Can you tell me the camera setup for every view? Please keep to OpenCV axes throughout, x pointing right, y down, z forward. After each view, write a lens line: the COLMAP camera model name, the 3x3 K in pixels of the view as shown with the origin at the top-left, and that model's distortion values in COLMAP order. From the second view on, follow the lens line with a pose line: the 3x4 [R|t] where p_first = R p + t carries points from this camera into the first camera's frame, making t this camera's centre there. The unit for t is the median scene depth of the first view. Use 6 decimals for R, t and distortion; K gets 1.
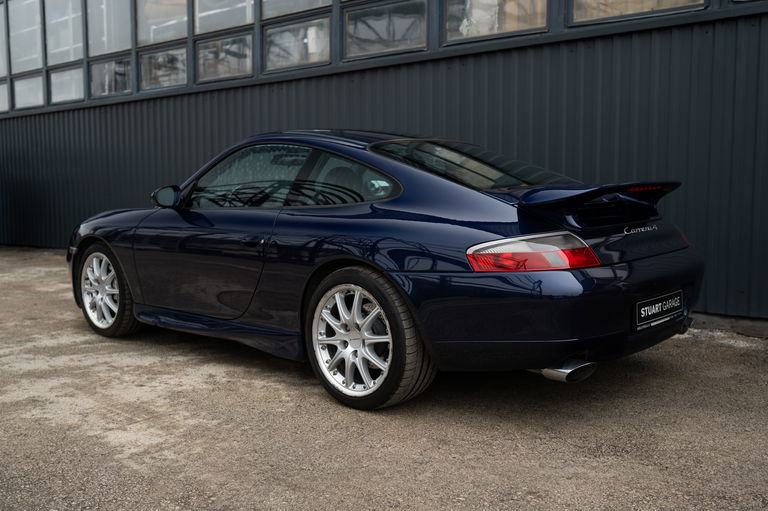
lens RADIAL K [[802.6, 0, 386.4], [0, 802.6, 274.9], [0, 0, 1]] dist [0.005572, 0.000000]
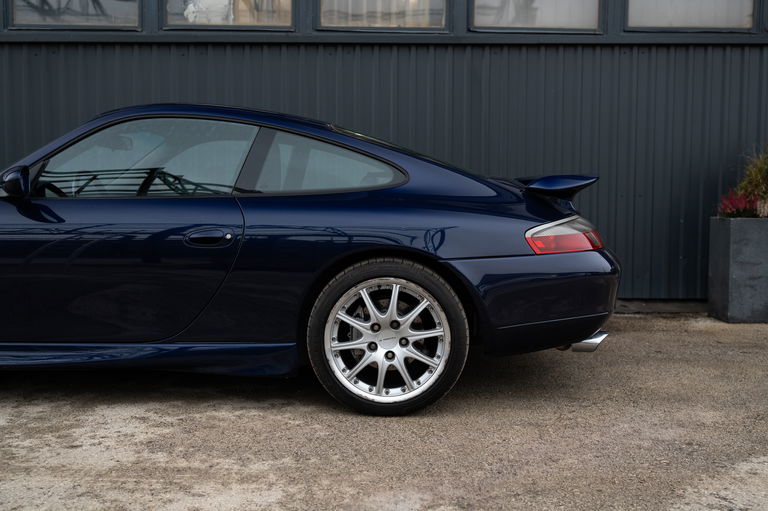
lens RADIAL K [[802.6, 0, 391.1], [0, 802.6, 254.6], [0, 0, 1]] dist [0.005572, 0.000000]
pose [[0.743120, -0.036083, 0.668184, -0.626754], [0.067227, 0.997519, -0.020899, 0.004582], [-0.665772, 0.060450, 0.743702, 0.317328]]
